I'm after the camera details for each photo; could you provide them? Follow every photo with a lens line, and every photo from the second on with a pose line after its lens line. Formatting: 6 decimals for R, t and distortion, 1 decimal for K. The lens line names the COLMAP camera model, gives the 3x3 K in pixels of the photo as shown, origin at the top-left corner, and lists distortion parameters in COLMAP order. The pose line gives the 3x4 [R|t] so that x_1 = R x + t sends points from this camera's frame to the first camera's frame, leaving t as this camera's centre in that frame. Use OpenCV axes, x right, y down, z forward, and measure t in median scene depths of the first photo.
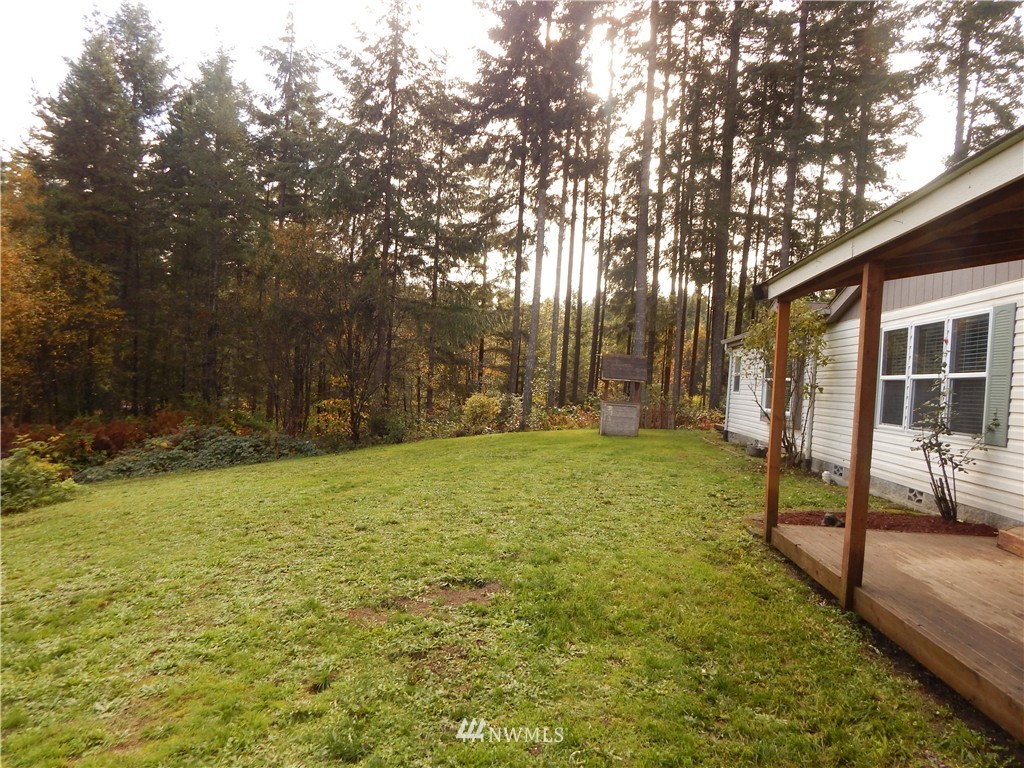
lens RADIAL K [[668.1, 0, 518.5], [0, 668.1, 375.7], [0, 0, 1]] dist [0.000314, -0.009131]
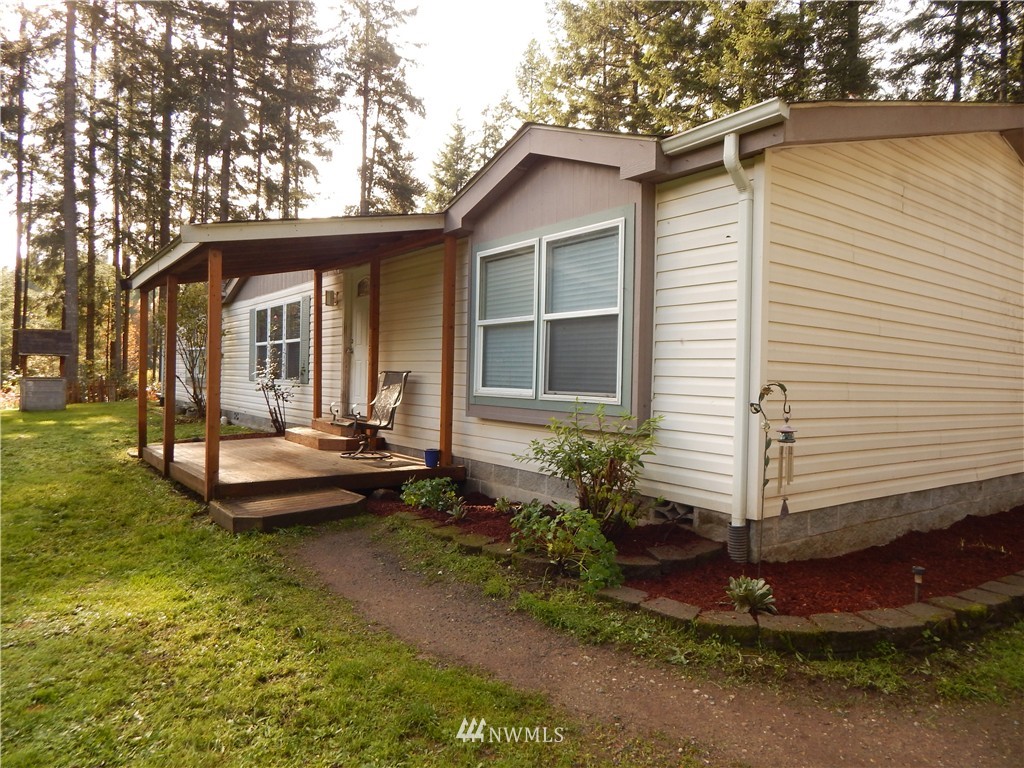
lens RADIAL K [[668.1, 0, 513.6], [0, 668.1, 369.7], [0, 0, 1]] dist [0.000314, -0.009131]
pose [[0.736881, -0.048649, 0.674269, 0.000868], [0.027600, 0.998741, 0.041897, 0.003605], [-0.675458, -0.012264, 0.737296, -0.106159]]
